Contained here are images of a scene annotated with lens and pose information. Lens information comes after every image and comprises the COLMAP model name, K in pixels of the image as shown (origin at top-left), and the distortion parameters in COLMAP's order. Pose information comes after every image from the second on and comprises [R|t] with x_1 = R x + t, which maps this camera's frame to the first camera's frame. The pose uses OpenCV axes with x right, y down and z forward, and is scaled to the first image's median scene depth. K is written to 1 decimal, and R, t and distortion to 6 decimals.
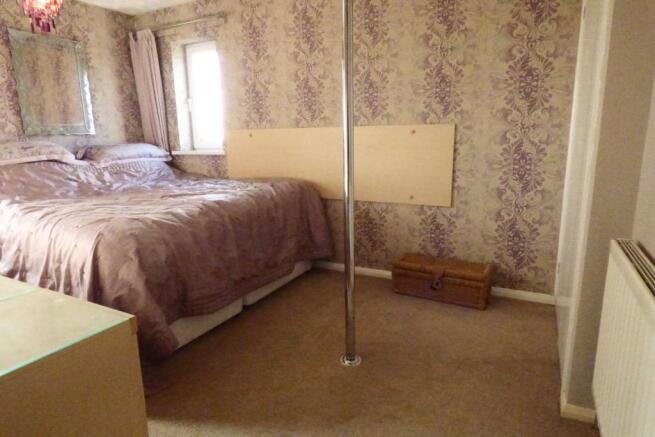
lens RADIAL K [[397.5, 0, 328.1], [0, 397.5, 219.9], [0, 0, 1]] dist [-0.006615, -0.001570]
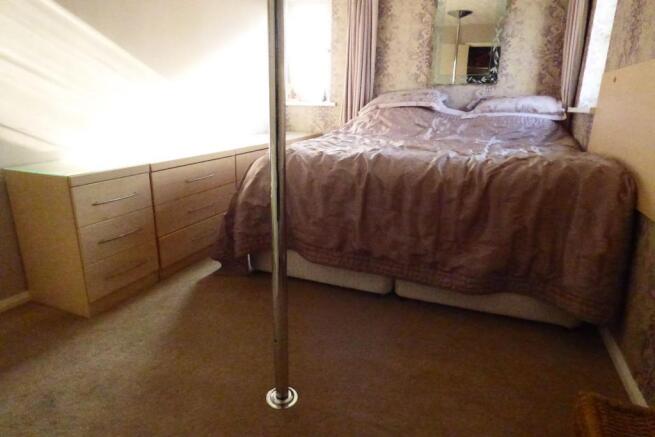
lens RADIAL K [[397.5, 0, 327.9], [0, 397.5, 216.8], [0, 0, 1]] dist [-0.006615, -0.001570]
pose [[0.120672, 0.297832, -0.946961, 0.354267], [-0.223126, 0.937660, 0.266474, -0.082060], [0.967292, 0.179136, 0.179604, 0.492942]]
